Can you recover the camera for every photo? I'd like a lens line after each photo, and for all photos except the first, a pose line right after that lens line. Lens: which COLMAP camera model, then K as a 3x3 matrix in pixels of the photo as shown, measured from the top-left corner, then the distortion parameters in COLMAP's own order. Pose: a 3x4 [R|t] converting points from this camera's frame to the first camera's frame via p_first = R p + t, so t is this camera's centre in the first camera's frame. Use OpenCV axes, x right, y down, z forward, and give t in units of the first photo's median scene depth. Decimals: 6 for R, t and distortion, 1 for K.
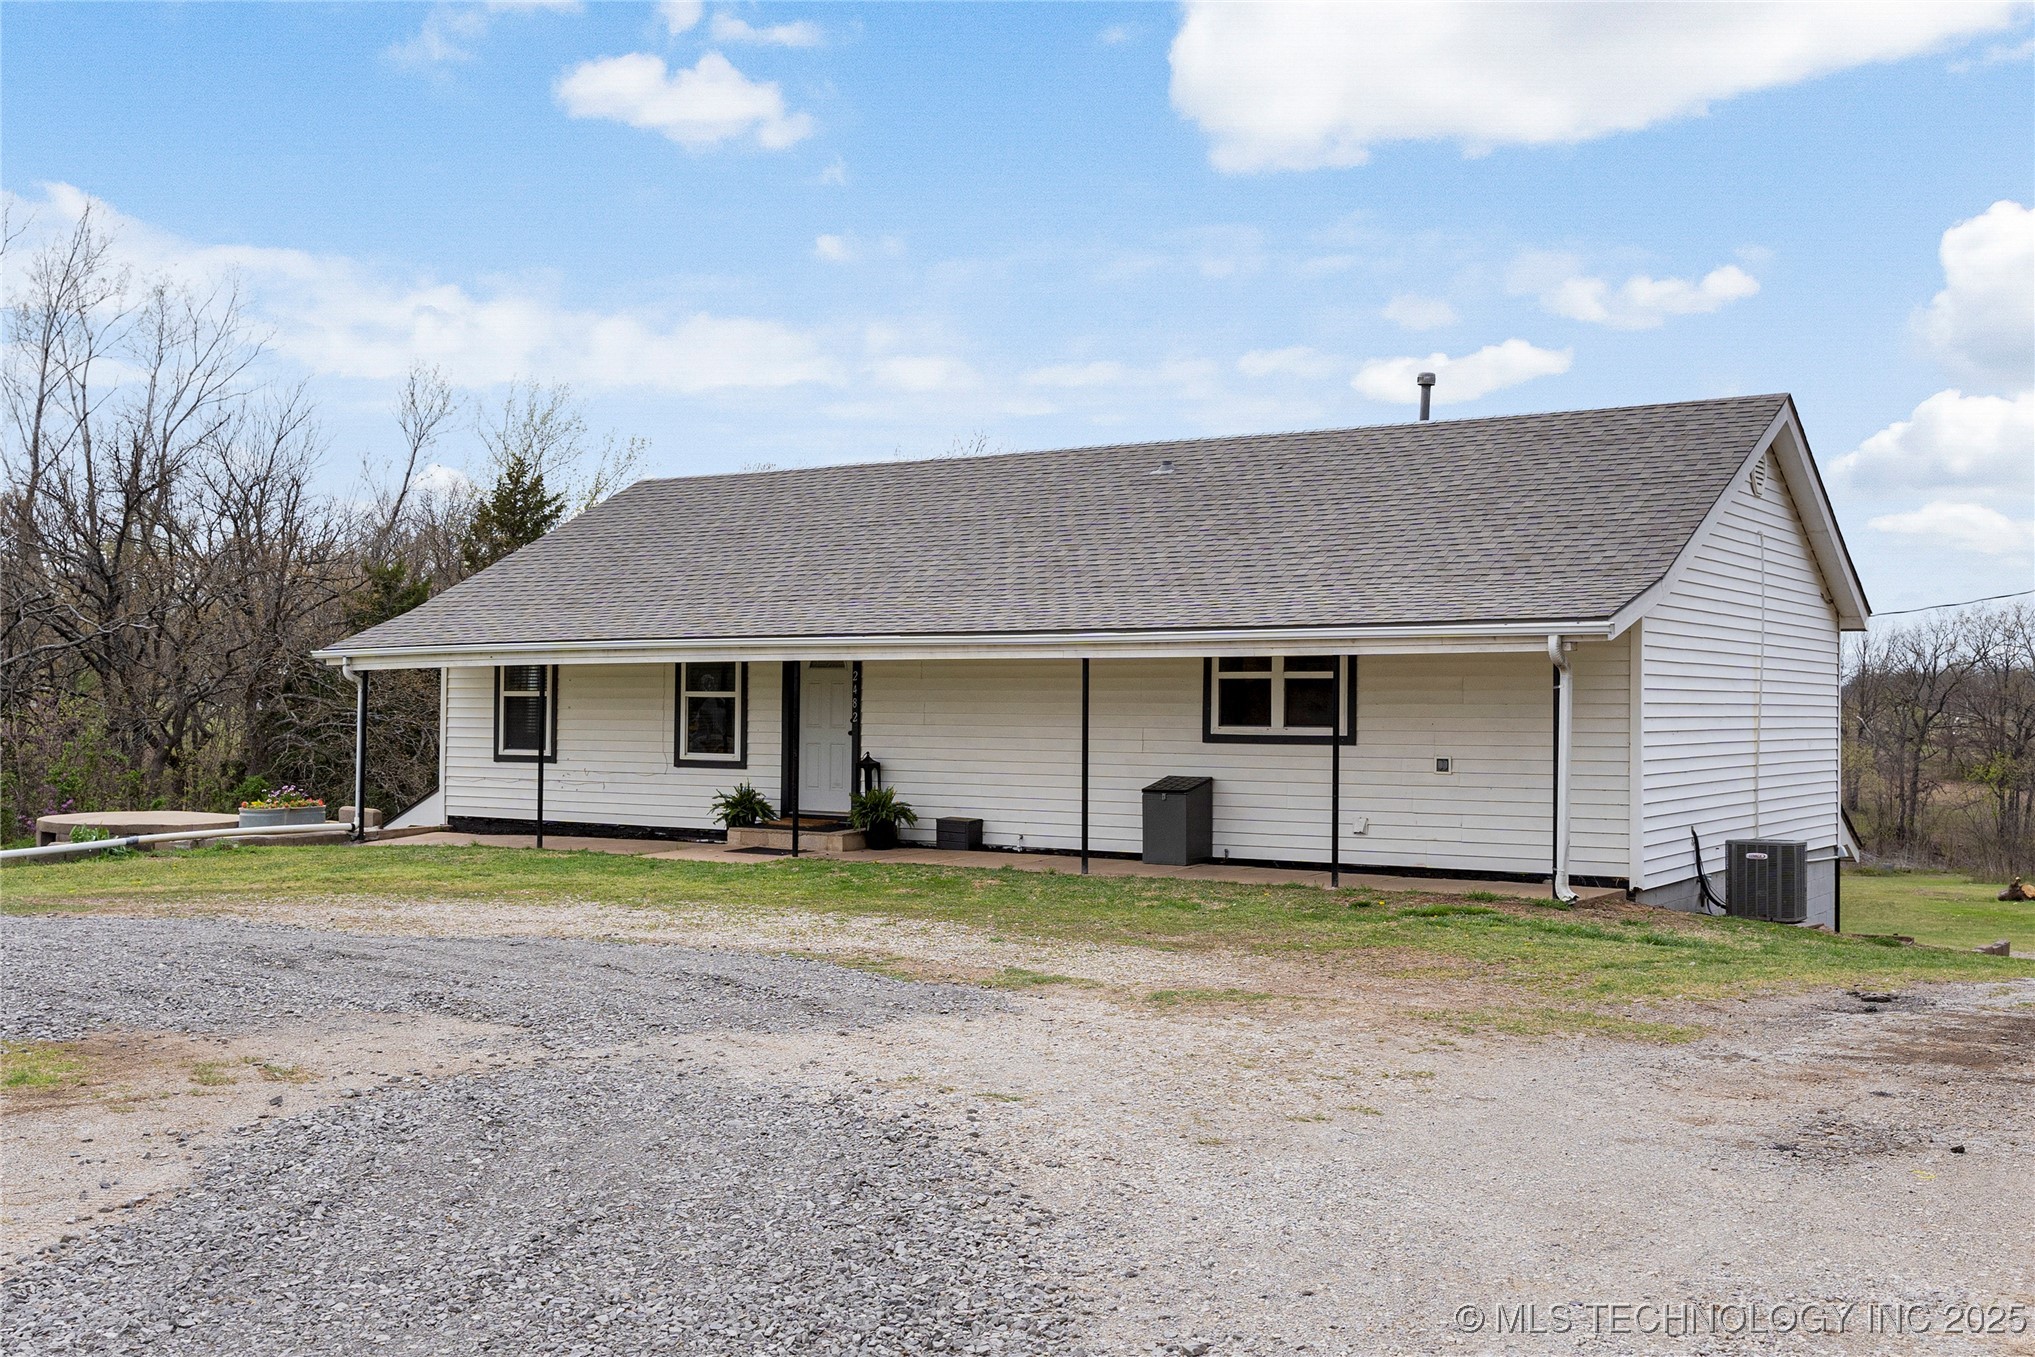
lens RADIAL K [[2101.8, 0, 1017.5], [0, 2101.8, 678.5], [0, 0, 1]] dist [0.055352, 0.004244]
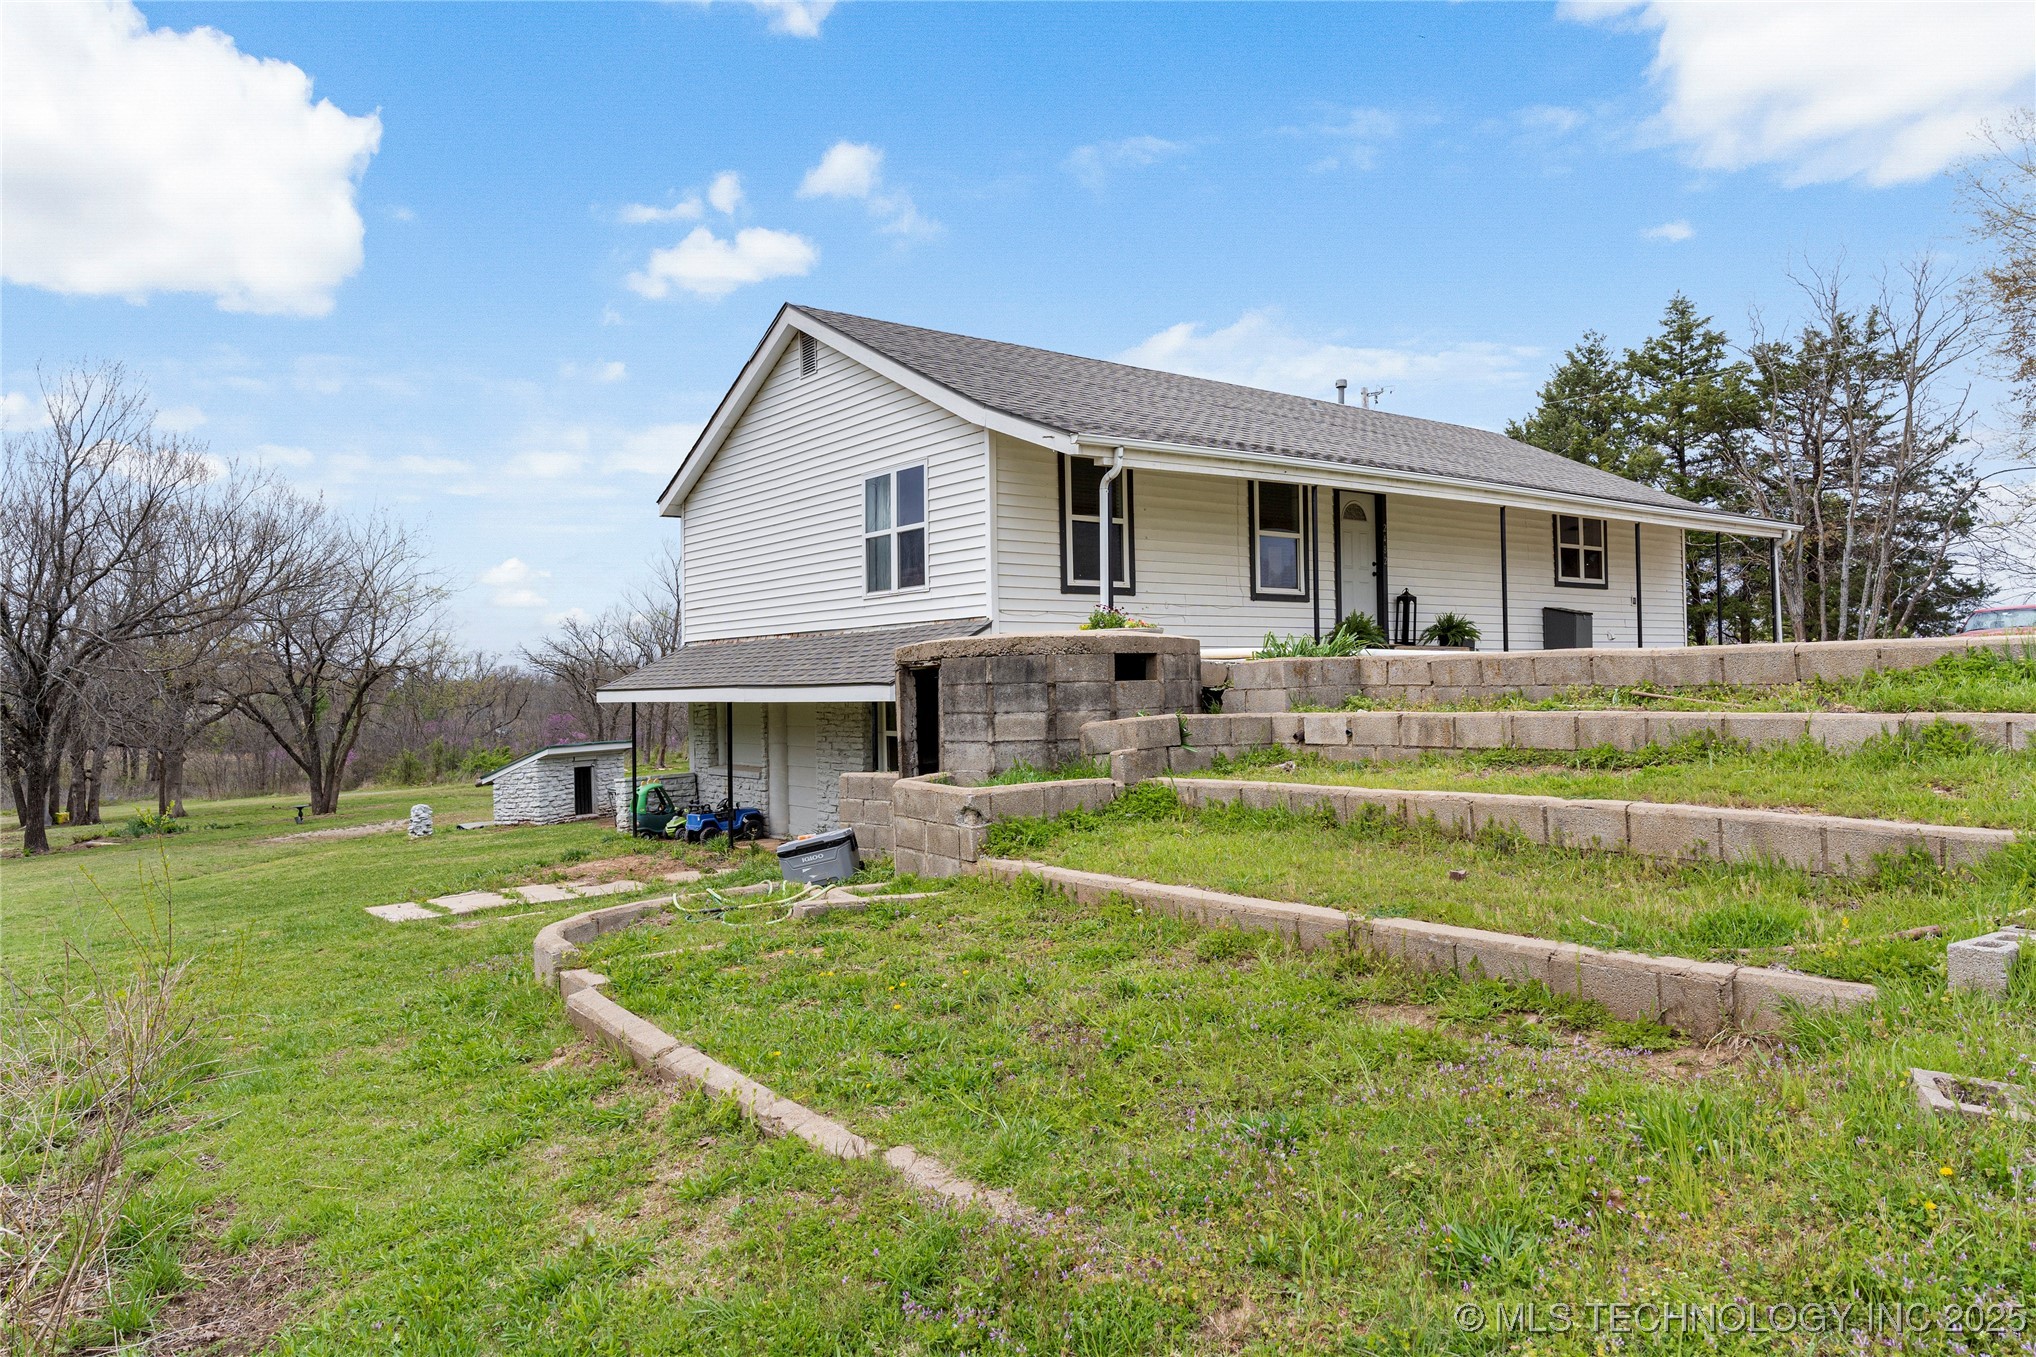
lens RADIAL K [[1310.6, 0, 1018.0], [0, 1310.6, 678.5], [0, 0, 1]] dist [-0.000241, -0.000305]
pose [[0.316127, -0.008994, 0.948674, -0.924178], [0.006319, 0.999953, 0.007374, 0.084740], [-0.948696, 0.003664, 0.316169, 1.007200]]
